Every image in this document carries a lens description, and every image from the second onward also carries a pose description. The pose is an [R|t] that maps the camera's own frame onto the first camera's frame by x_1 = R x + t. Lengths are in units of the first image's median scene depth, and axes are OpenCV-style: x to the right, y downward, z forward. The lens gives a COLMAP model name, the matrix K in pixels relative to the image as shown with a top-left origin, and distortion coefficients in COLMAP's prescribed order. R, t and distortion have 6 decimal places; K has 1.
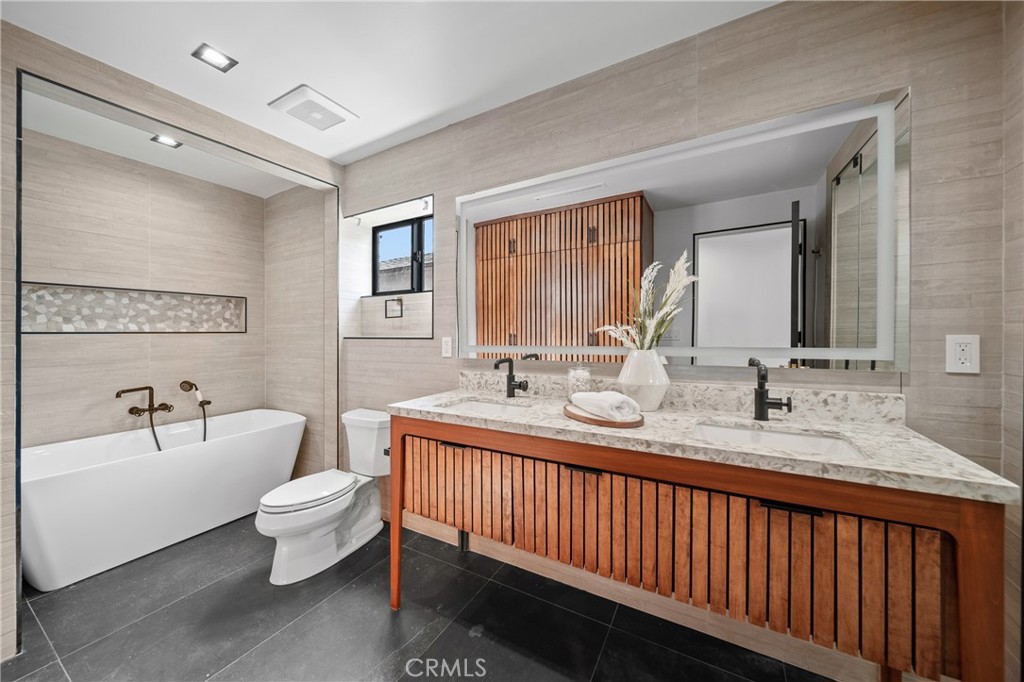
lens RADIAL K [[367.2, 0, 510.2], [0, 367.2, 326.3], [0, 0, 1]] dist [-0.000908, -0.002073]
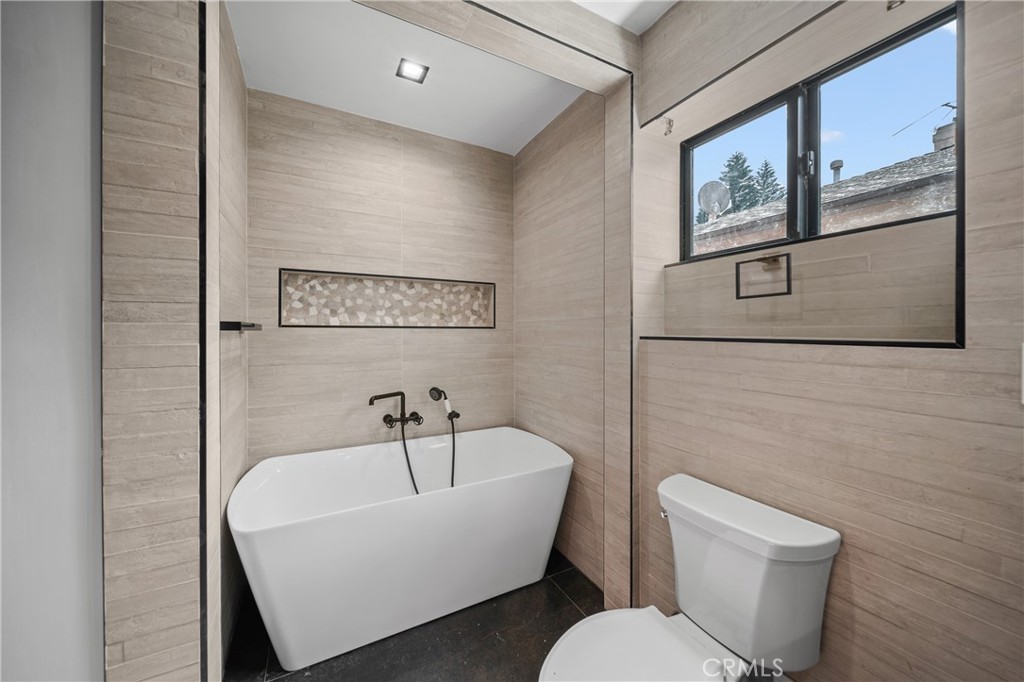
lens RADIAL K [[367.2, 0, 510.2], [0, 367.2, 326.3], [0, 0, 1]] dist [-0.000908, -0.002073]
pose [[0.850029, 0.002574, -0.526729, -0.323946], [0.000148, 0.999987, 0.005124, 0.011065], [0.526735, -0.004433, 0.850018, 0.406857]]
